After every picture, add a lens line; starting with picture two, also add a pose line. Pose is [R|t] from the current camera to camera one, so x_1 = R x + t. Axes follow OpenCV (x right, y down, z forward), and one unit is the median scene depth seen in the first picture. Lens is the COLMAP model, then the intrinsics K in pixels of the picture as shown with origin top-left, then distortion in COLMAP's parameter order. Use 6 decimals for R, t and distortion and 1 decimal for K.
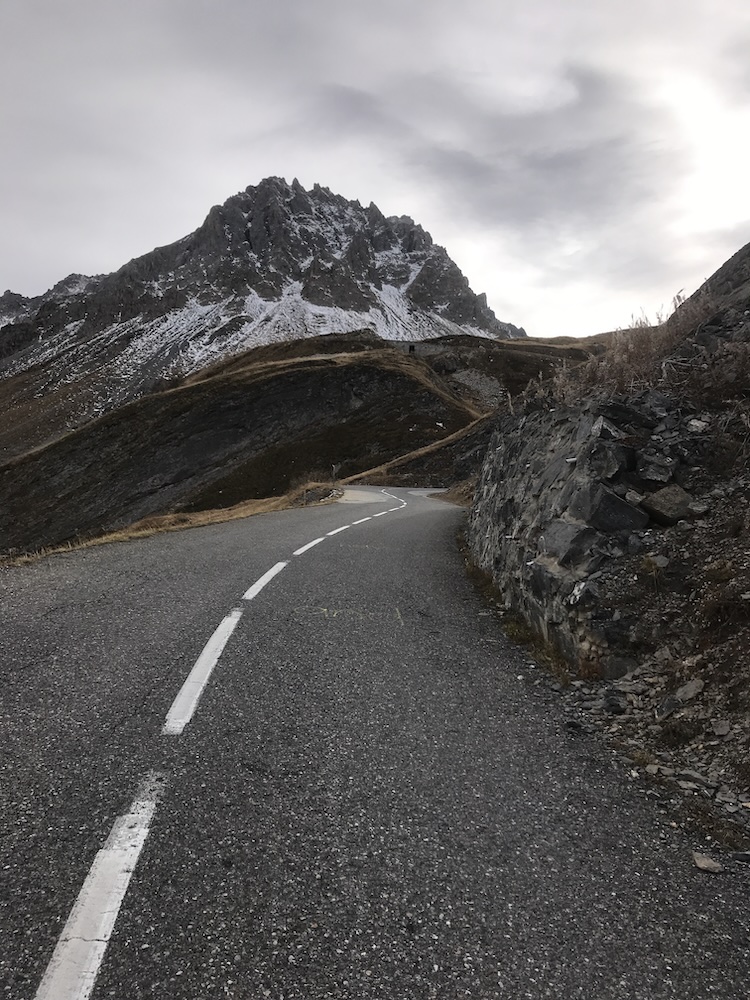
lens RADIAL K [[816.9, 0, 377.3], [0, 816.9, 499.7], [0, 0, 1]] dist [0.027905, -0.015558]
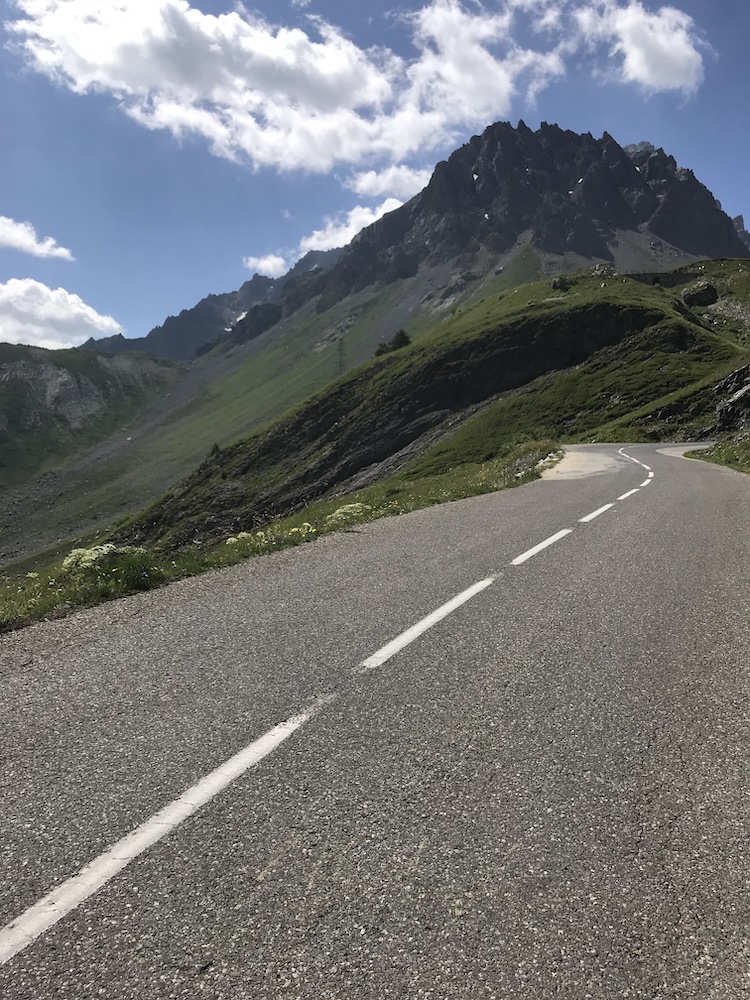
lens RADIAL K [[816.9, 0, 373.9], [0, 816.9, 482.0], [0, 0, 1]] dist [0.027905, -0.015558]
pose [[0.955084, -0.038815, -0.293782, 0.000816], [0.047429, 0.998627, 0.022253, -0.000797], [0.292515, -0.035188, 0.955613, 0.017559]]
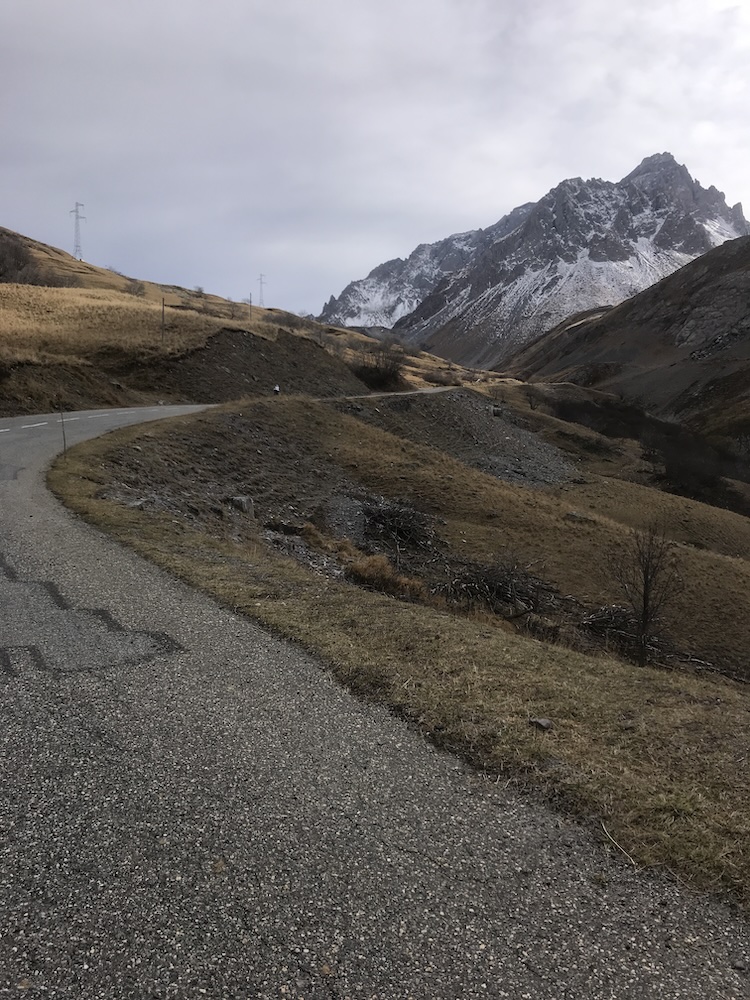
lens RADIAL K [[816.9, 0, 402.7], [0, 816.9, 491.4], [0, 0, 1]] dist [0.027905, -0.015558]
pose [[0.943477, -0.059975, -0.325966, 0.075306], [0.089381, 0.993095, 0.075982, 0.083388], [0.319158, -0.100822, 0.942323, -0.845520]]
